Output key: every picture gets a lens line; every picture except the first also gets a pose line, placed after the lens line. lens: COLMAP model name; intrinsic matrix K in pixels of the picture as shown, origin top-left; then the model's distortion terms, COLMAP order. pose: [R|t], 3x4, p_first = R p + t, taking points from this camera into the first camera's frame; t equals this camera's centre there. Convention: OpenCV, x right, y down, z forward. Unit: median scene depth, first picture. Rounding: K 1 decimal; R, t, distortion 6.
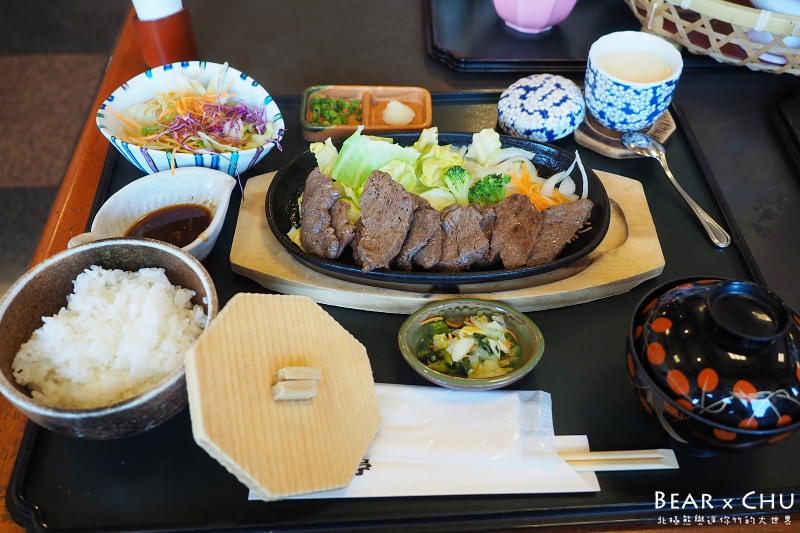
lens RADIAL K [[589.0, 0, 400.0], [0, 589.0, 266.5], [0, 0, 1]] dist [-0.002000, -0.000239]
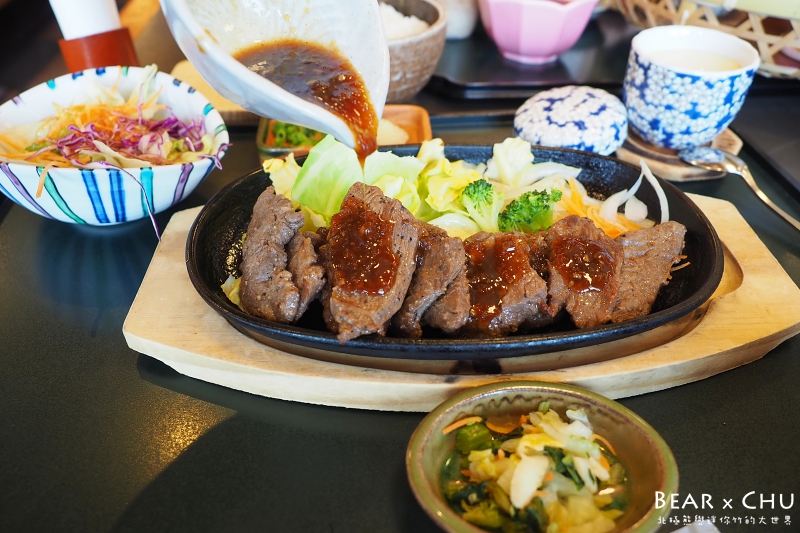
lens RADIAL K [[530.9, 0, 400.0], [0, 530.9, 266.5], [0, 0, 1]] dist [-0.046065, 0.000766]
pose [[0.999034, -0.031907, 0.030225, -0.014716], [0.035880, 0.989267, -0.141645, 0.009442], [-0.025381, 0.142592, 0.989456, 0.397164]]
